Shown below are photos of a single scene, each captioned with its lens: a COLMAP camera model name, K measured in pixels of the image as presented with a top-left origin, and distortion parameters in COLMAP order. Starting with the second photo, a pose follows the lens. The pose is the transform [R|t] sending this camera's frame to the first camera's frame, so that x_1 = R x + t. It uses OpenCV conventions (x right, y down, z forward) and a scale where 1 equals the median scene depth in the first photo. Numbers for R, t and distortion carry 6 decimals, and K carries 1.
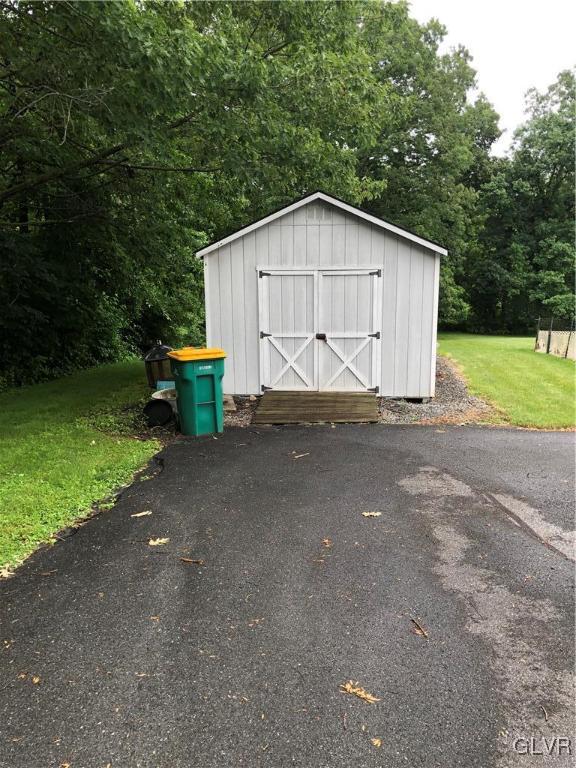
lens RADIAL K [[614.3, 0, 289.8], [0, 614.3, 386.1], [0, 0, 1]] dist [0.027874, -0.039993]
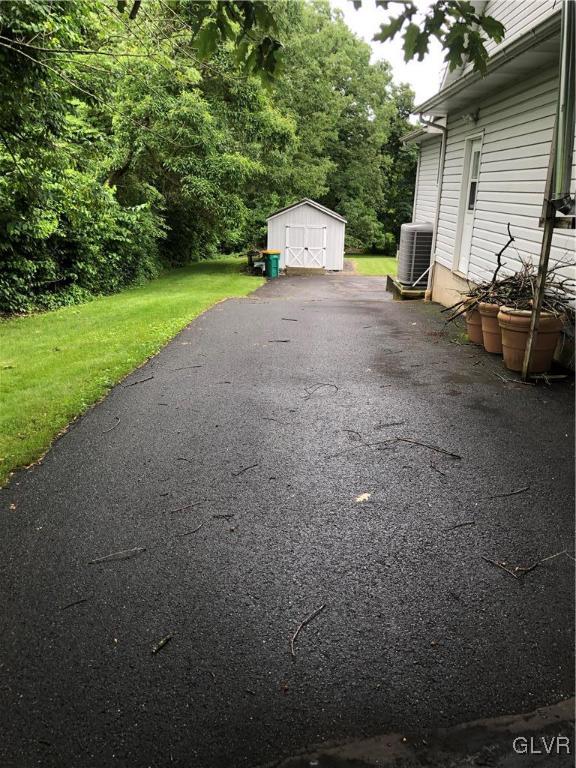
lens RADIAL K [[614.3, 0, 286.5], [0, 614.3, 382.6], [0, 0, 1]] dist [0.027874, -0.039993]
pose [[0.996116, 0.007117, 0.087765, -0.305825], [-0.017131, 0.993348, 0.113873, 0.230133], [-0.086371, -0.114934, 0.989611, -2.055108]]
